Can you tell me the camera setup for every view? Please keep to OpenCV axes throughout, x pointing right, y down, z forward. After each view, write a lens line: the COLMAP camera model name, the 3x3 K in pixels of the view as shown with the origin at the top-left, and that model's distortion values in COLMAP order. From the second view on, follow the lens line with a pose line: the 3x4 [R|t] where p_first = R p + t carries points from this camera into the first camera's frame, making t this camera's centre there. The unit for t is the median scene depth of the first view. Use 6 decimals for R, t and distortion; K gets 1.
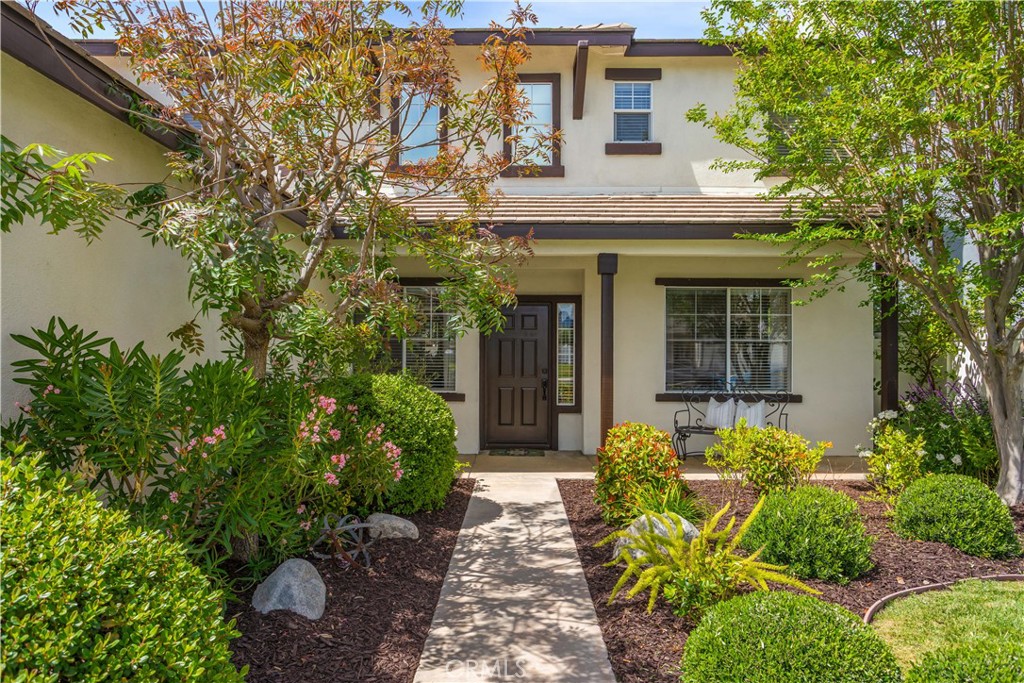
lens RADIAL K [[662.3, 0, 512.0], [0, 662.3, 341.5], [0, 0, 1]] dist [-0.000005, 0.000049]
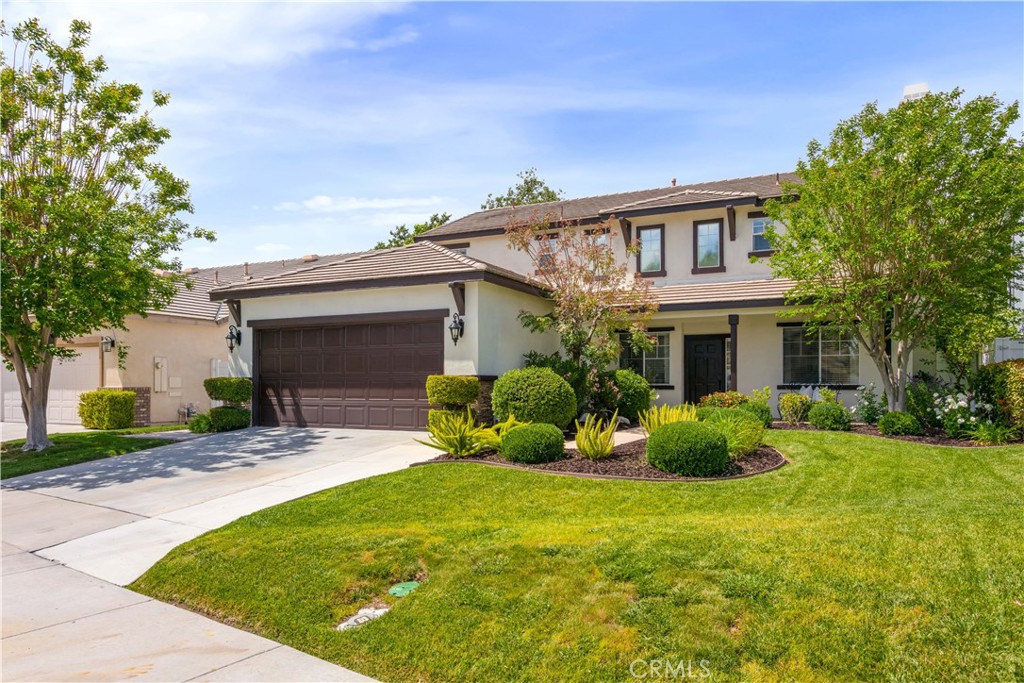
lens RADIAL K [[672.0, 0, 514.7], [0, 672.0, 372.1], [0, 0, 1]] dist [-0.002686, -0.000933]
pose [[0.900892, -0.011408, -0.433893, 0.368849], [0.010149, 0.999935, -0.005219, 0.043428], [0.433924, 0.000299, 0.900949, -1.007049]]
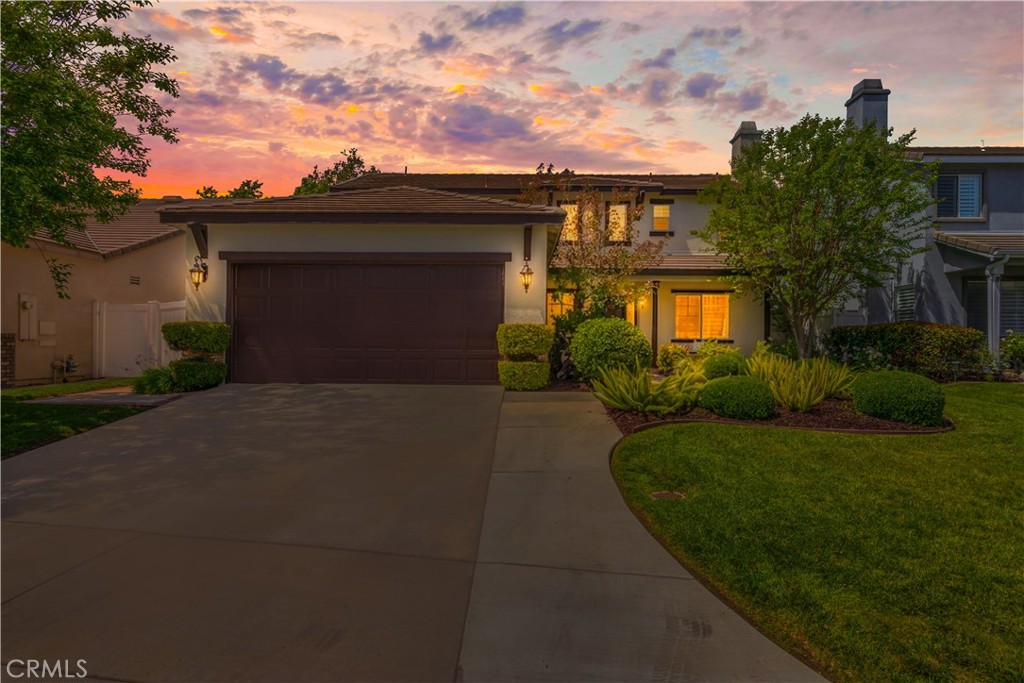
lens RADIAL K [[516.2, 0, 512.0], [0, 516.2, 341.5], [0, 0, 1]] dist [-0.002827, -0.000417]
pose [[0.999712, 0.006890, -0.023008, -0.297401], [-0.006504, 0.999838, 0.016793, 0.057157], [0.023120, -0.016638, 0.999594, -0.817300]]
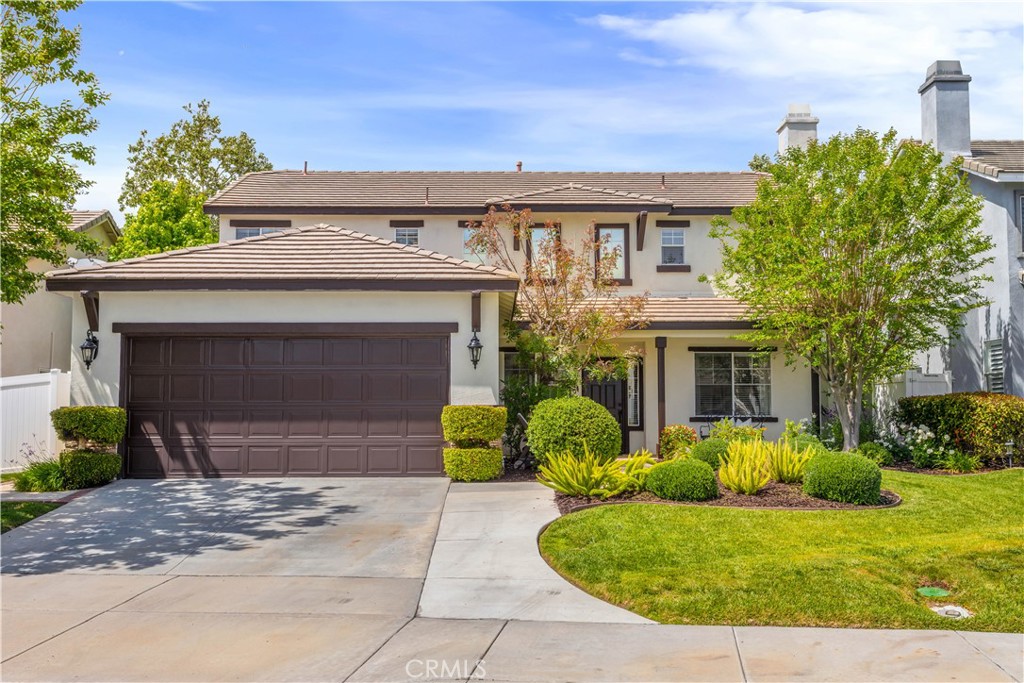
lens RADIAL K [[972.9, 0, 512.0], [0, 972.9, 341.5], [0, 0, 1]] dist [0.011555, 0.009415]
pose [[0.999868, -0.003633, 0.015828, -0.259878], [0.004582, 0.998168, -0.060323, 0.034650], [-0.015580, 0.060388, 0.998053, -1.409519]]
